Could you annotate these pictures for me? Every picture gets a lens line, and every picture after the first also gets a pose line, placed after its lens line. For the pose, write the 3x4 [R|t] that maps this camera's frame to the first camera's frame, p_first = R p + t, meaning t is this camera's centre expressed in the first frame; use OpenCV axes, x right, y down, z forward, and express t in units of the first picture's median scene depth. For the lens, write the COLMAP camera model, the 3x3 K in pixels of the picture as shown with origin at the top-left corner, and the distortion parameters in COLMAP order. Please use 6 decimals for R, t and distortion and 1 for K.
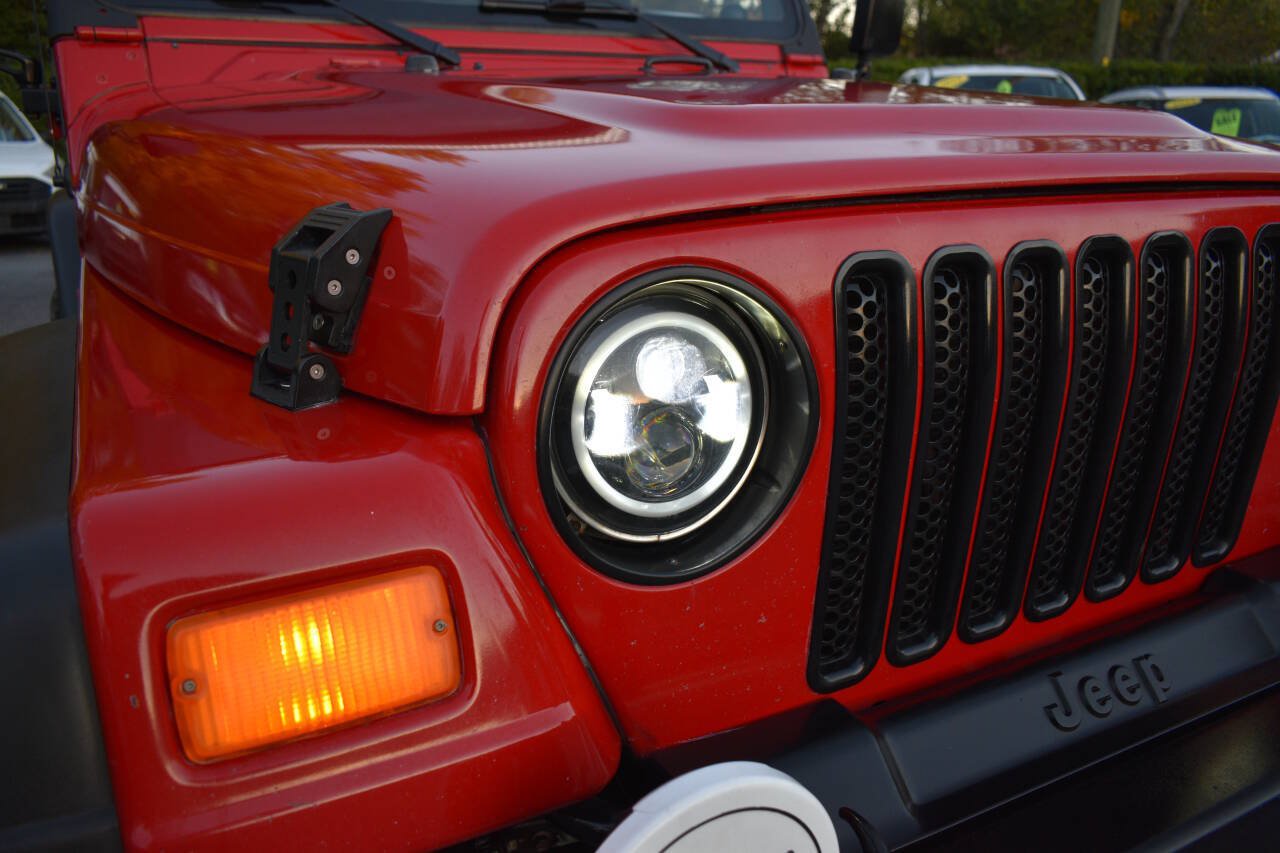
lens RADIAL K [[980.0, 0, 637.9], [0, 980.0, 430.4], [0, 0, 1]] dist [-0.022300, 0.010613]
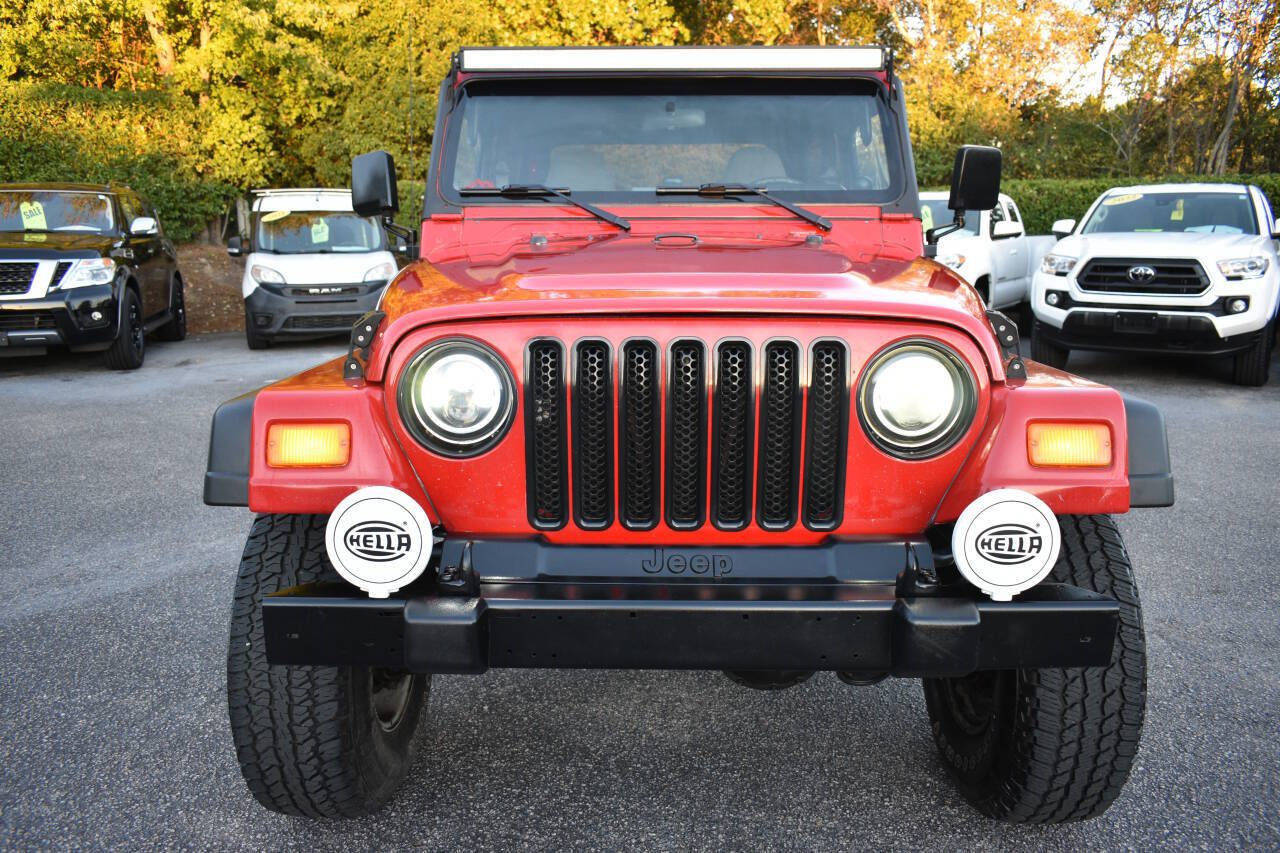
lens RADIAL K [[980.0, 0, 637.9], [0, 980.0, 430.4], [0, 0, 1]] dist [-0.022300, 0.010613]
pose [[0.875173, 0.093813, -0.474627, 0.790338], [-0.142042, 0.987610, -0.066706, 0.087835], [0.462489, 0.125796, 0.877655, -0.496328]]
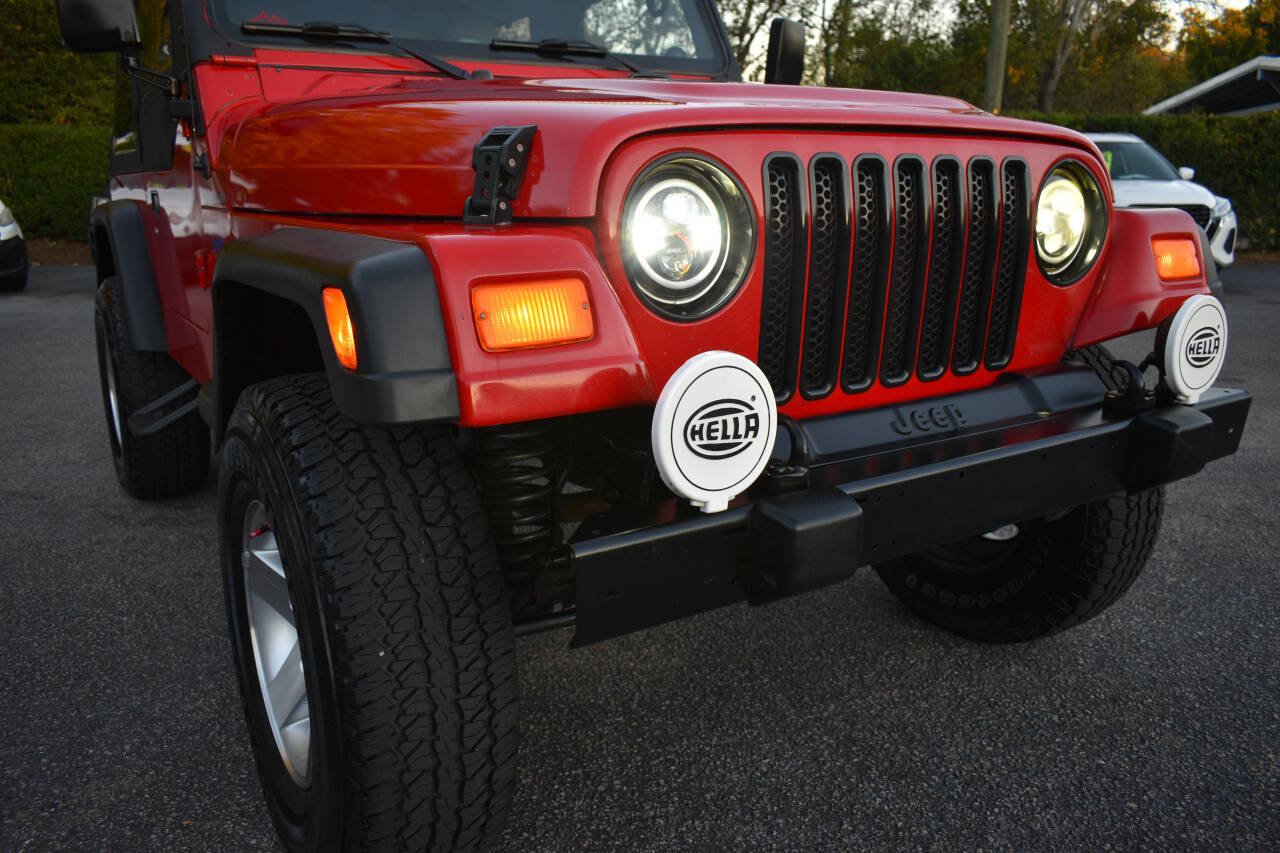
lens RADIAL K [[980.0, 0, 637.9], [0, 980.0, 430.4], [0, 0, 1]] dist [-0.022300, 0.010613]
pose [[0.996981, -0.027041, 0.072780, -0.093289], [0.030913, 0.998136, -0.052613, 0.217697], [-0.071222, 0.054704, 0.995959, -0.410394]]
